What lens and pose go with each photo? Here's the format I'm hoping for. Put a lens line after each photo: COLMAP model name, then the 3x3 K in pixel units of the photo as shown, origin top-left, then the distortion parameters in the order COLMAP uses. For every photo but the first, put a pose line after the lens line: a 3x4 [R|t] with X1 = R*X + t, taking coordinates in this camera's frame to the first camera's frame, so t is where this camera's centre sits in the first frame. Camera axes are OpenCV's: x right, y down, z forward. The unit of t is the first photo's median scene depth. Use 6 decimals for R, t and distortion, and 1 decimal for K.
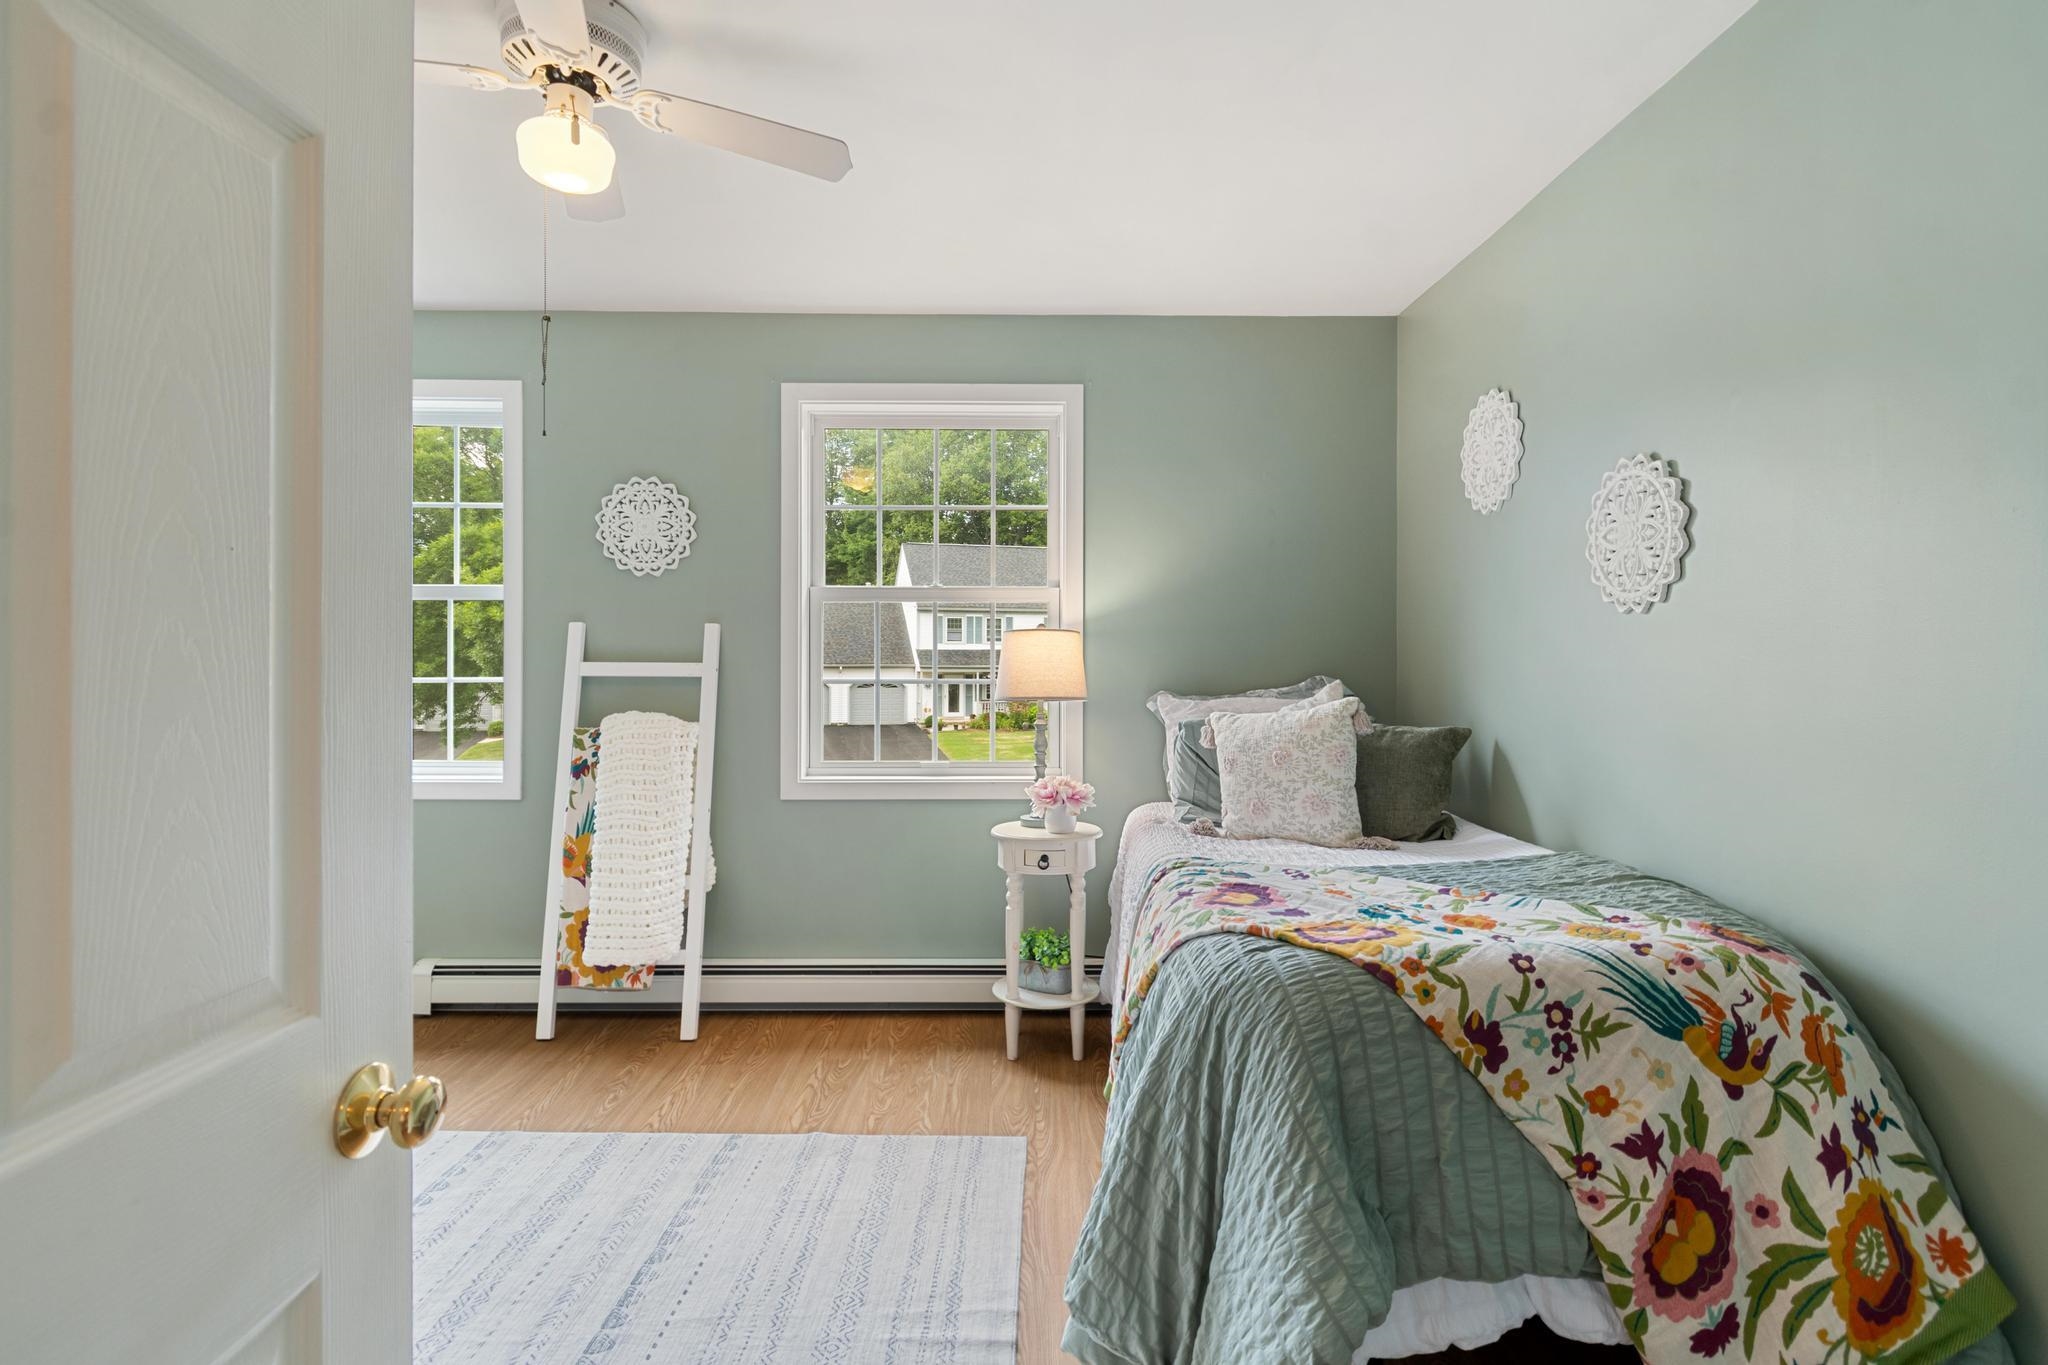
lens RADIAL K [[1001.2, 0, 1024.9], [0, 1001.2, 656.4], [0, 0, 1]] dist [0.012710, -0.011725]
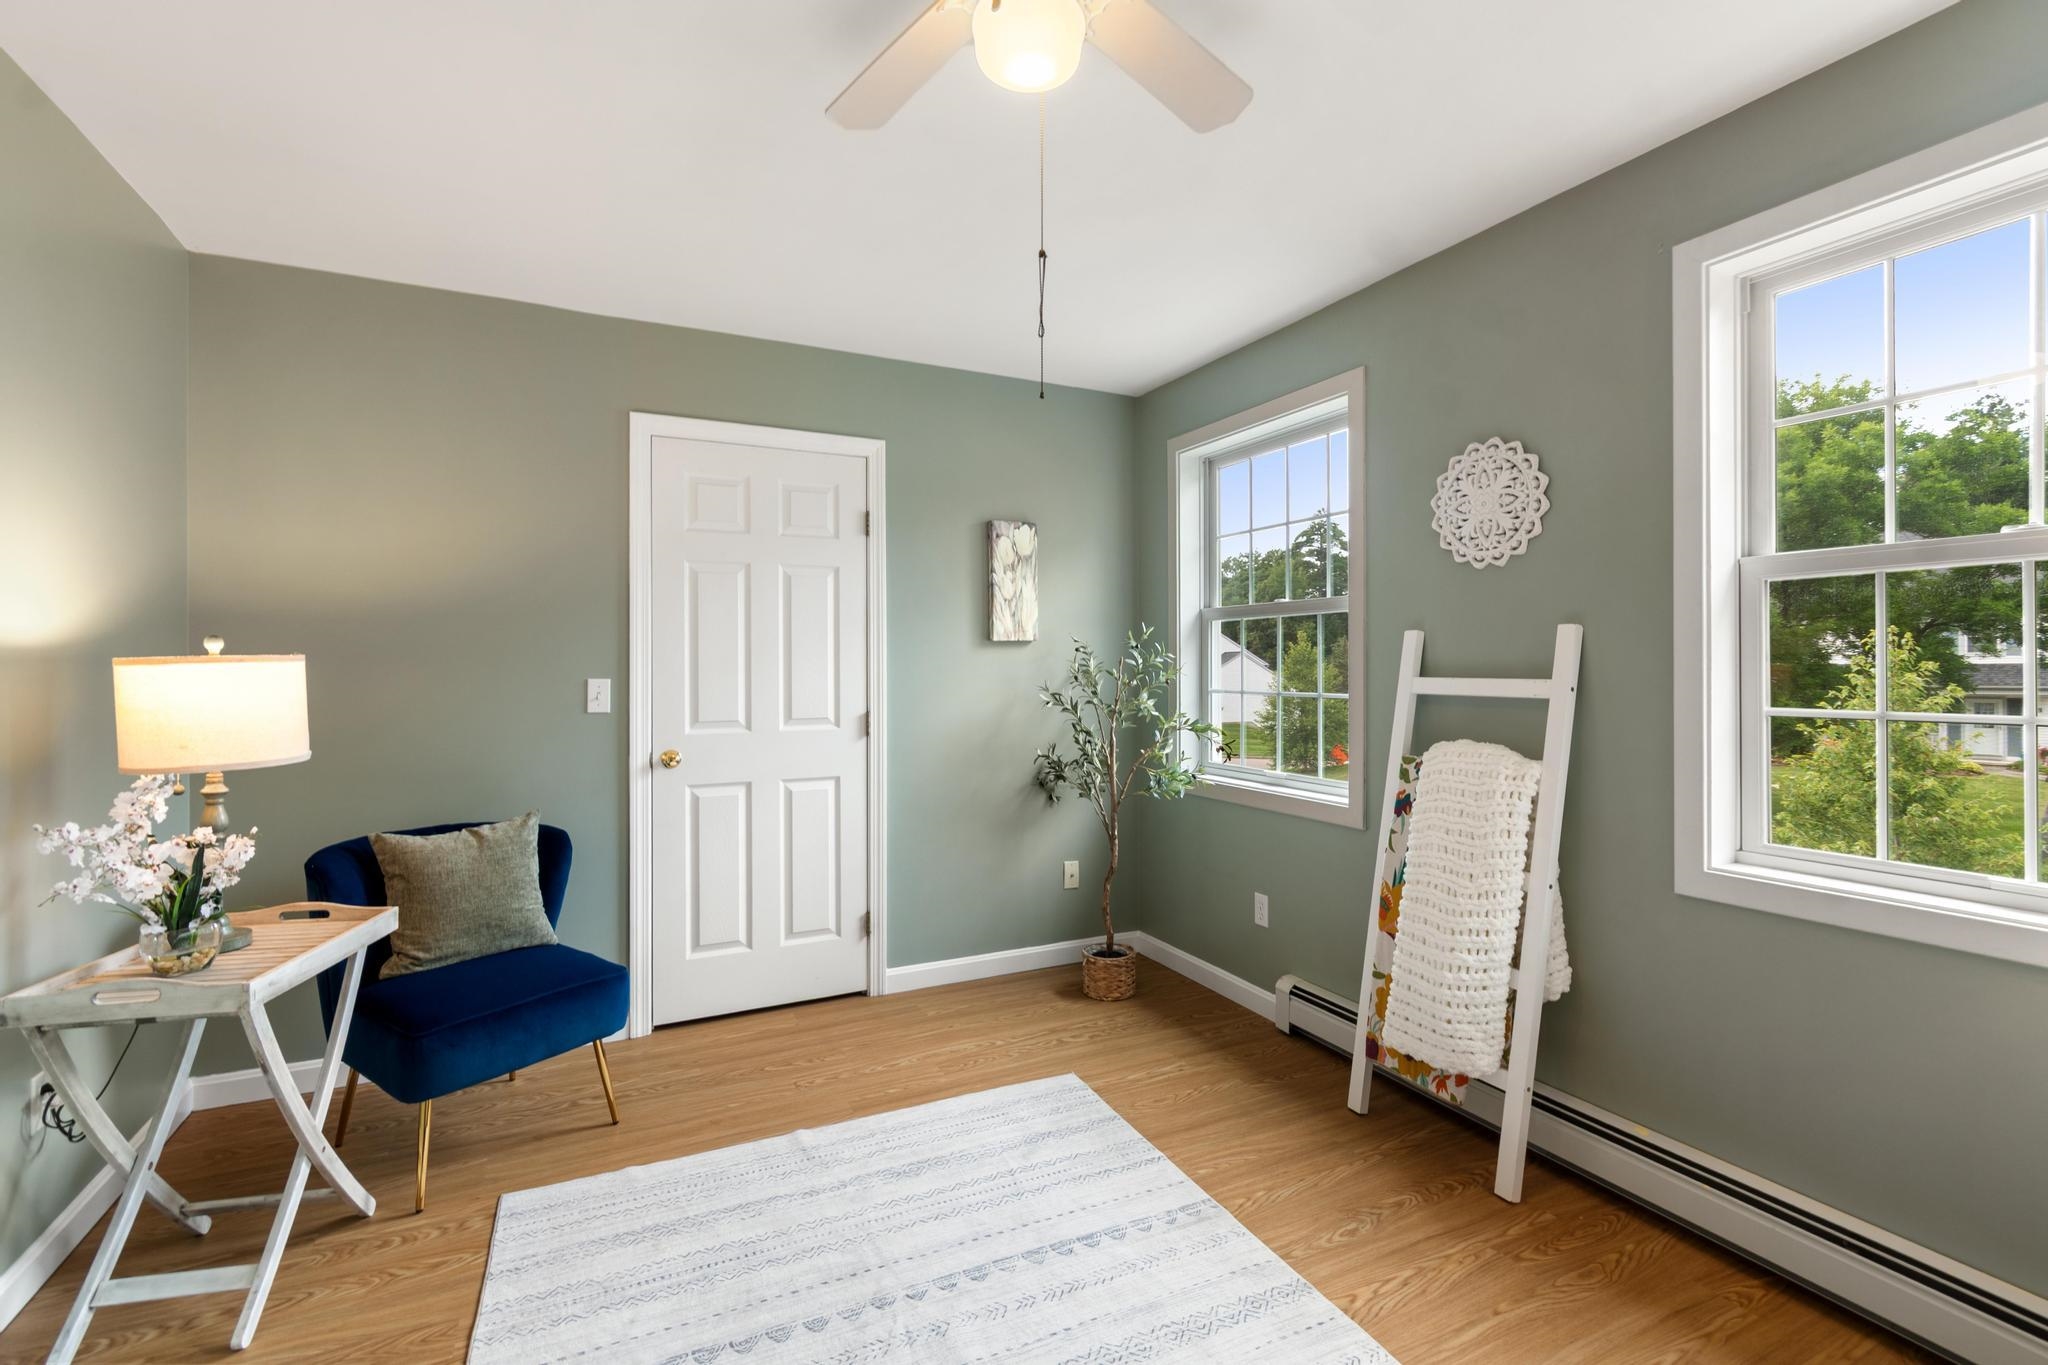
lens RADIAL K [[909.3, 0, 1034.3], [0, 909.3, 664.8], [0, 0, 1]] dist [0.002048, -0.001093]
pose [[0.440968, -0.006401, -0.897500, 0.103418], [-0.002416, 0.999962, -0.008319, 0.002304], [0.897520, 0.005837, 0.440936, 0.384890]]
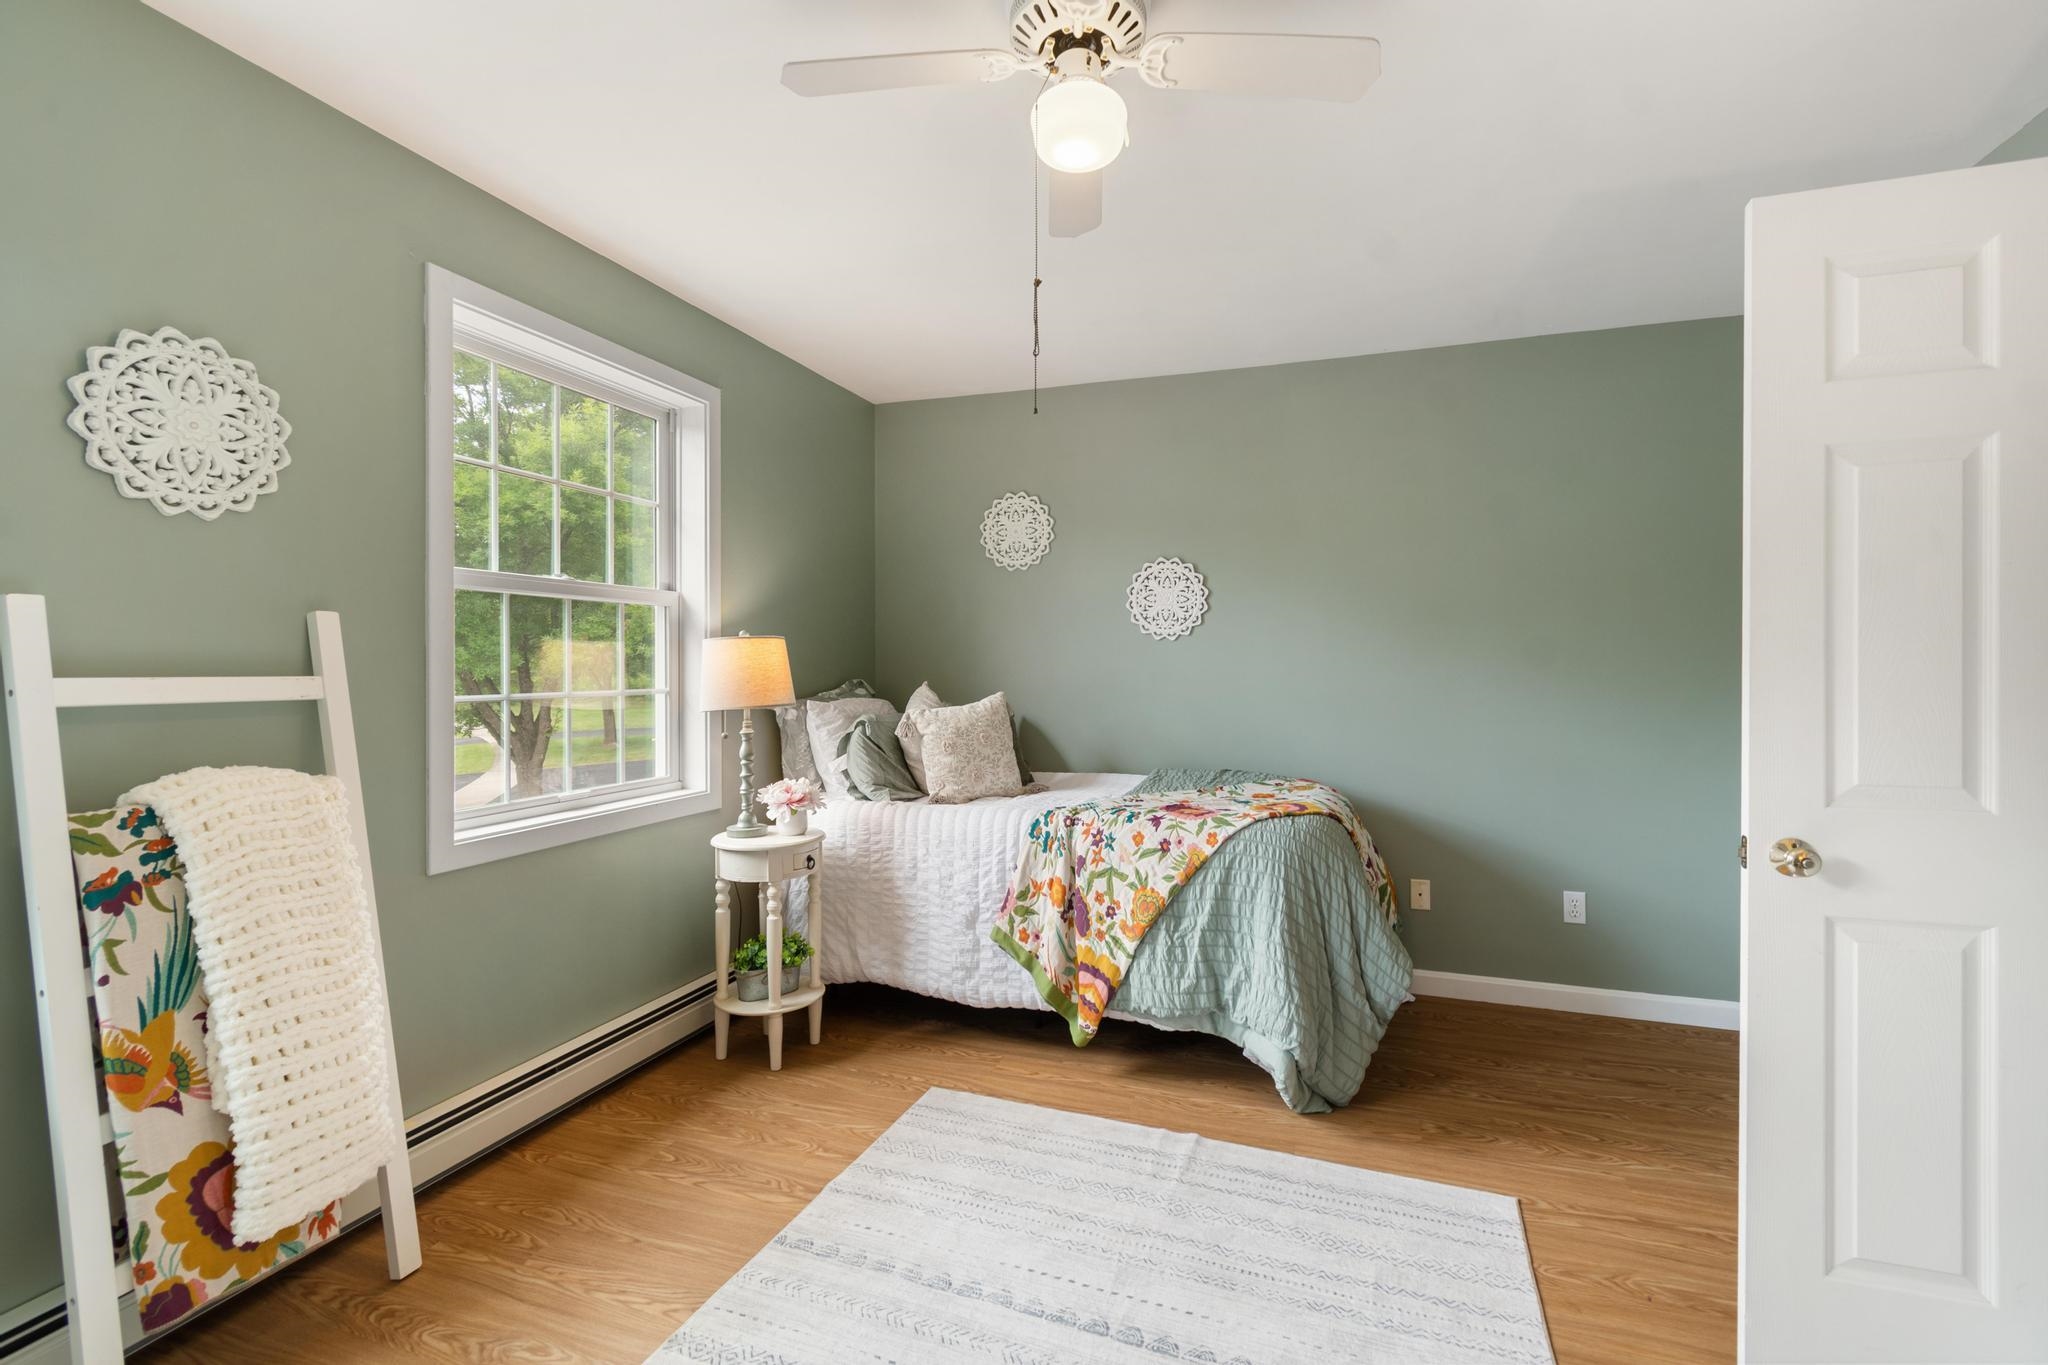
lens RADIAL K [[901.7, 0, 1033.1], [0, 901.7, 673.0], [0, 0, 1]] dist [-0.002776, -0.001001]
pose [[0.336563, -0.011385, 0.941592, -0.701455], [0.003316, 0.999935, 0.010905, 0.000047], [-0.941655, -0.000548, 0.336579, 0.421936]]
